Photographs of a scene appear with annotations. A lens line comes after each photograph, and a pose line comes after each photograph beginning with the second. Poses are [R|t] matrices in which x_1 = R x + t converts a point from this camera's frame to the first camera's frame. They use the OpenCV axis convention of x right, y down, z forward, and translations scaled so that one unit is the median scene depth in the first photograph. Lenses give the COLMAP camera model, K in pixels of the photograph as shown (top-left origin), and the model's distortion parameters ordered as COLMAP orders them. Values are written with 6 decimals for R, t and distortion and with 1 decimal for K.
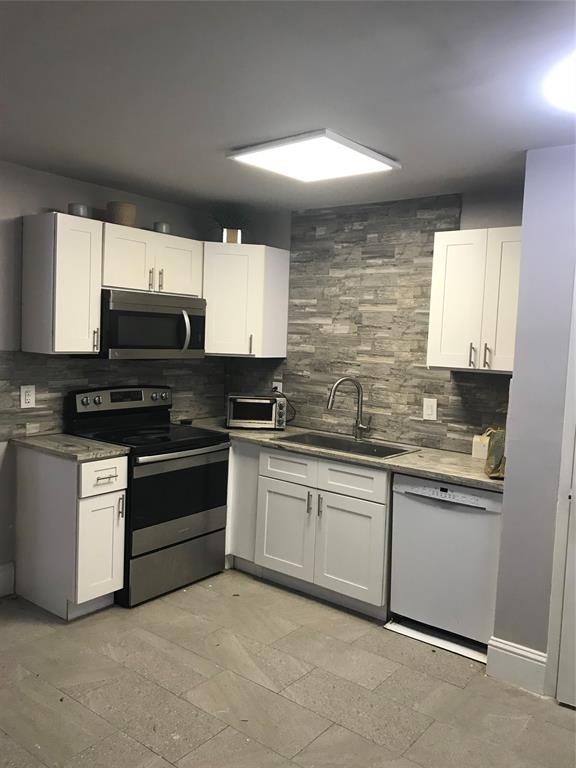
lens RADIAL K [[624.4, 0, 288.0], [0, 624.4, 384.0], [0, 0, 1]] dist [0.061782, -0.128179]
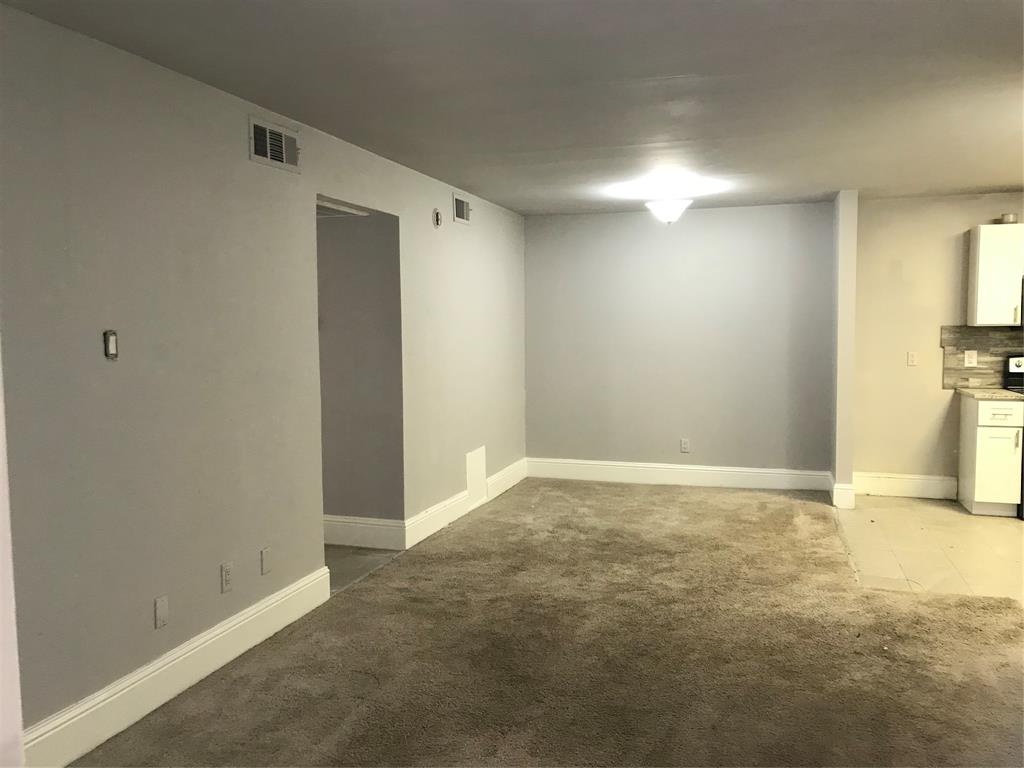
lens RADIAL K [[848.8, 0, 509.3], [0, 848.8, 379.2], [0, 0, 1]] dist [0.015676, -0.004571]
pose [[0.348429, 0.020103, -0.937119, 0.940821], [-0.053379, 0.998573, 0.001574, 0.110814], [0.935814, 0.049474, 0.349005, -0.572315]]
